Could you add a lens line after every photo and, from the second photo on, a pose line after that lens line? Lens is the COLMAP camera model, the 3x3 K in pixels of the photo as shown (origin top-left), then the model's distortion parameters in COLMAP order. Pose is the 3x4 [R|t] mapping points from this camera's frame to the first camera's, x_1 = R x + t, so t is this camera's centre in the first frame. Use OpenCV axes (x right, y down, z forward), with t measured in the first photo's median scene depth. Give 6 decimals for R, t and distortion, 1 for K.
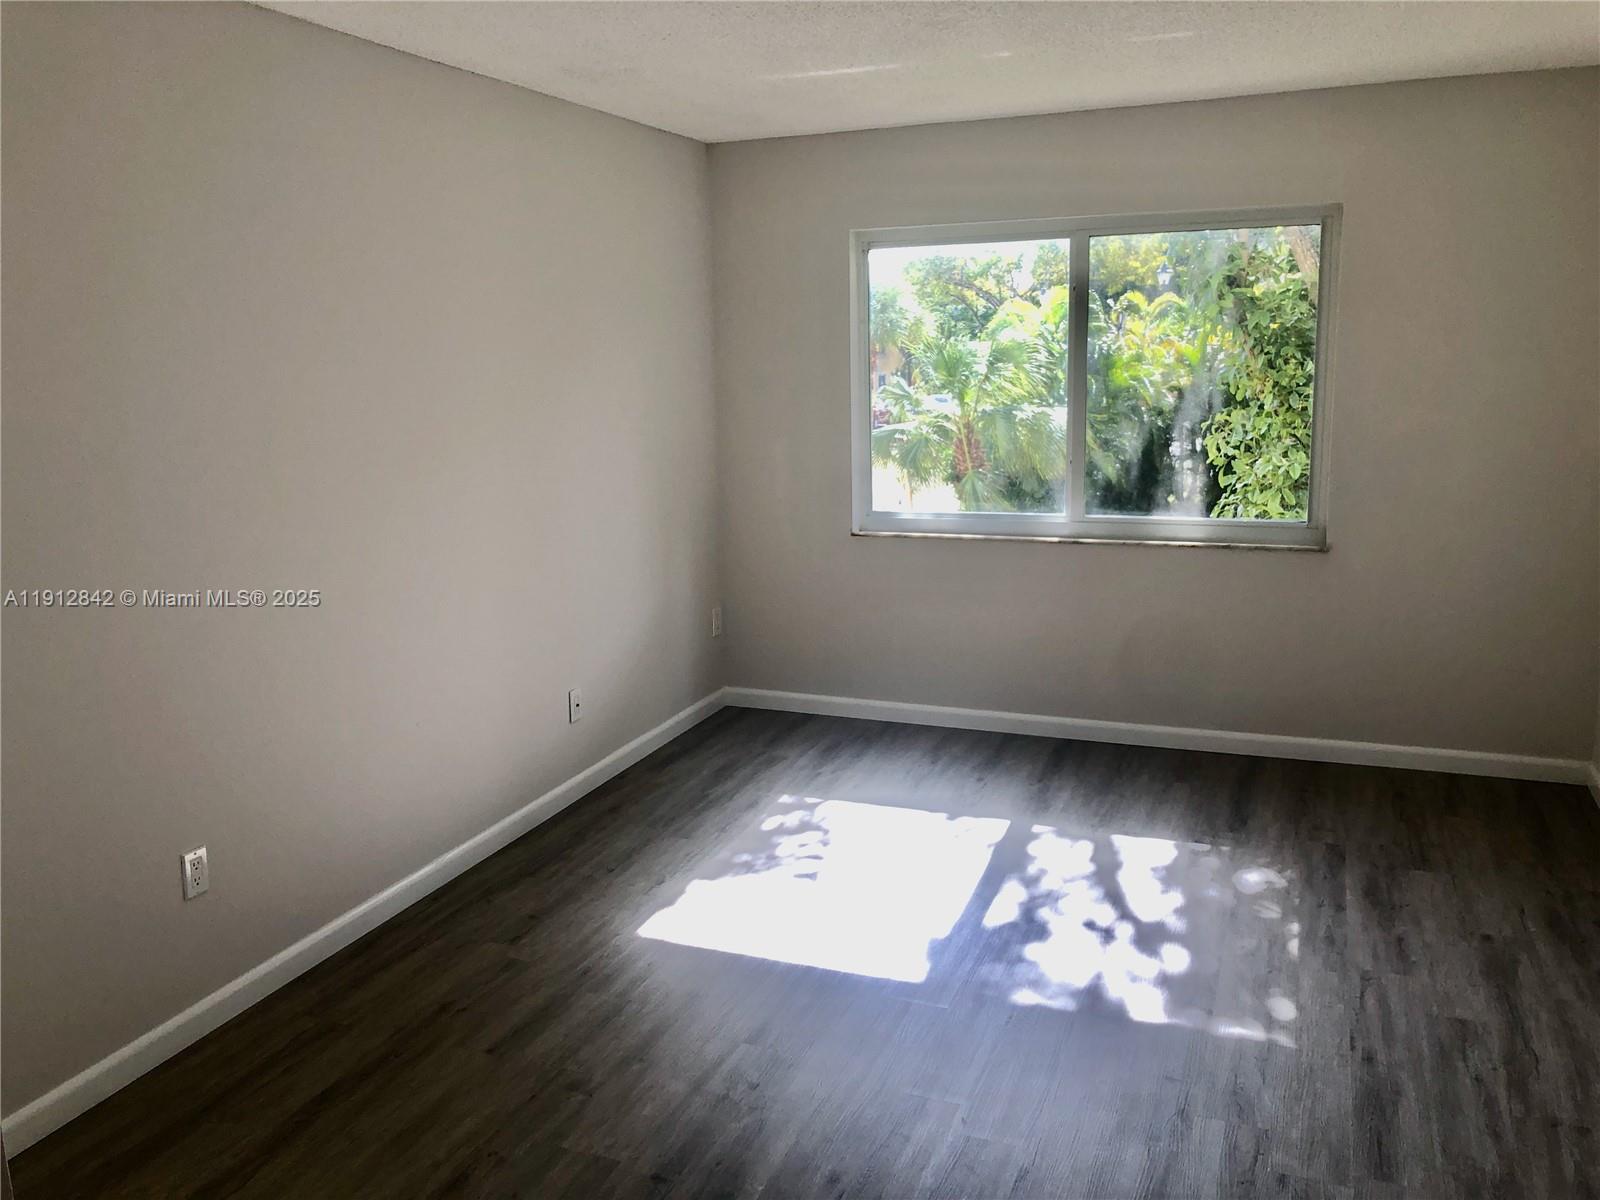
lens RADIAL K [[1307.4, 0, 806.1], [0, 1307.4, 594.8], [0, 0, 1]] dist [0.071666, -0.061267]
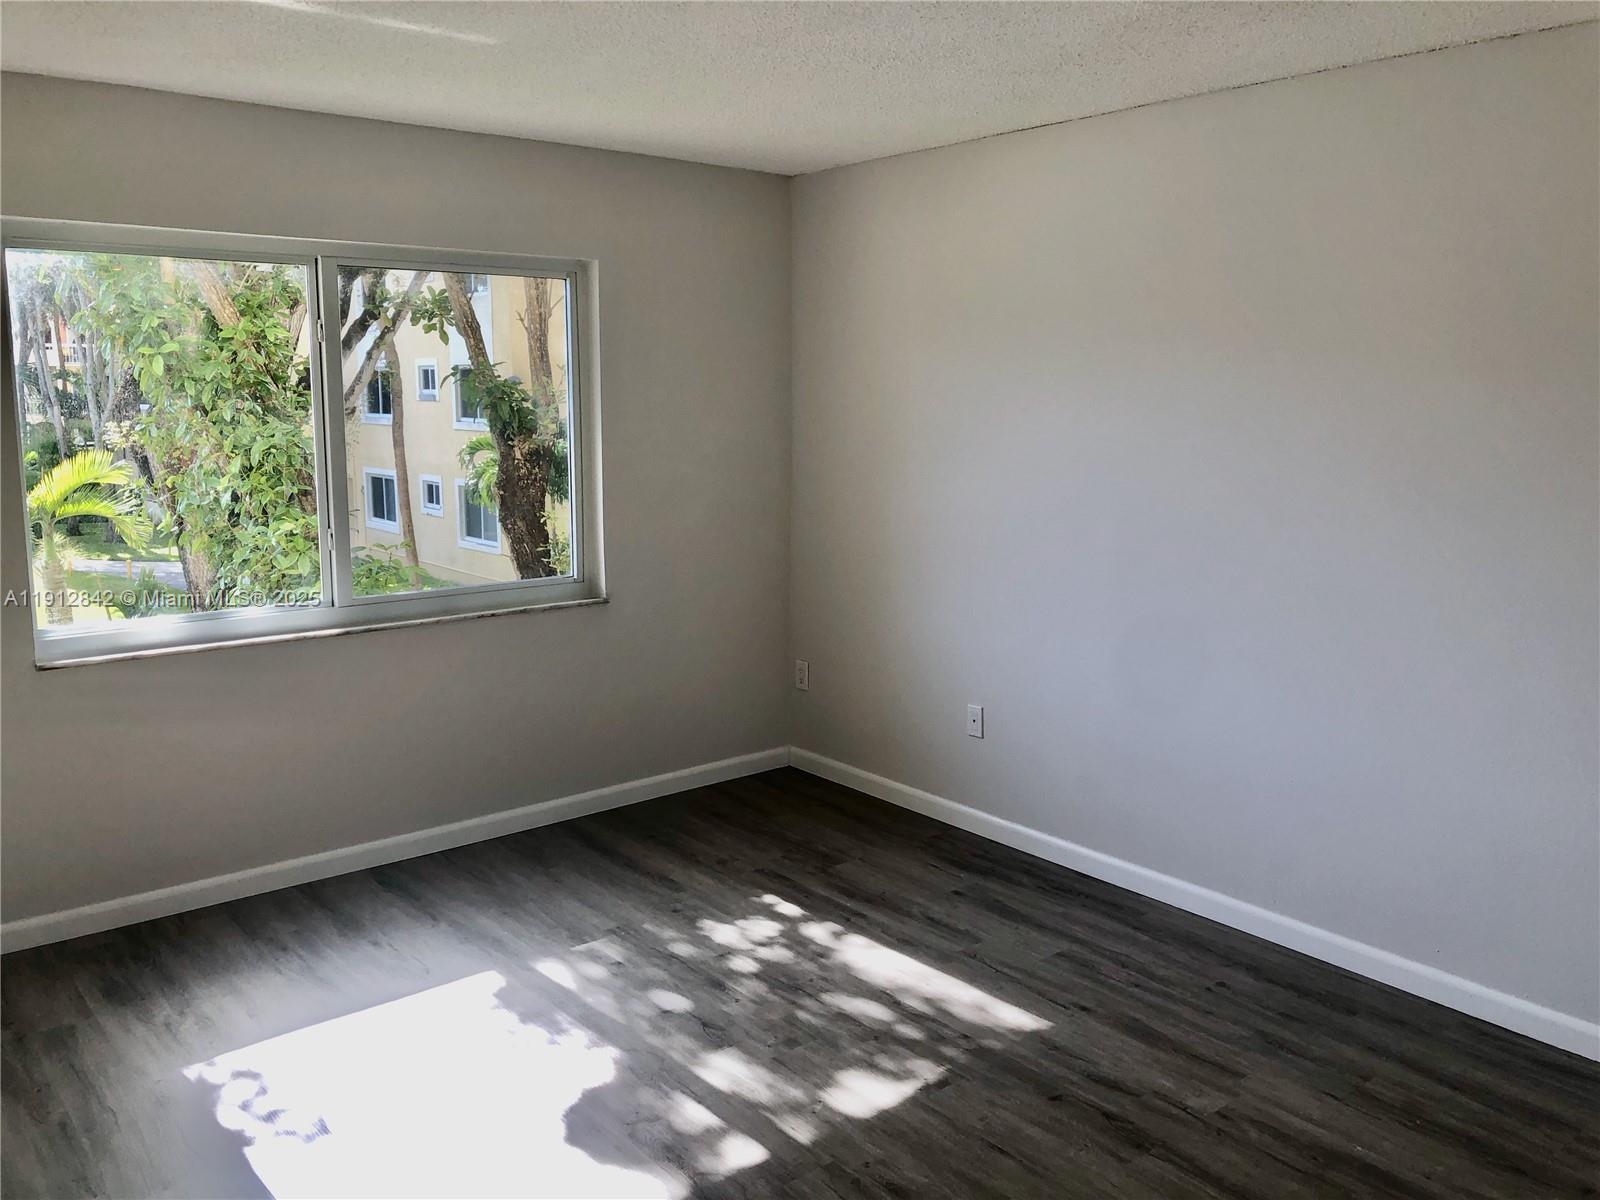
lens RADIAL K [[1307.4, 0, 807.2], [0, 1307.4, 601.9], [0, 0, 1]] dist [0.071666, -0.061267]
pose [[0.476942, -0.123330, 0.870239, -0.441742], [0.151026, 0.986880, 0.057090, -0.072692], [-0.865862, 0.104200, 0.489311, 0.401235]]
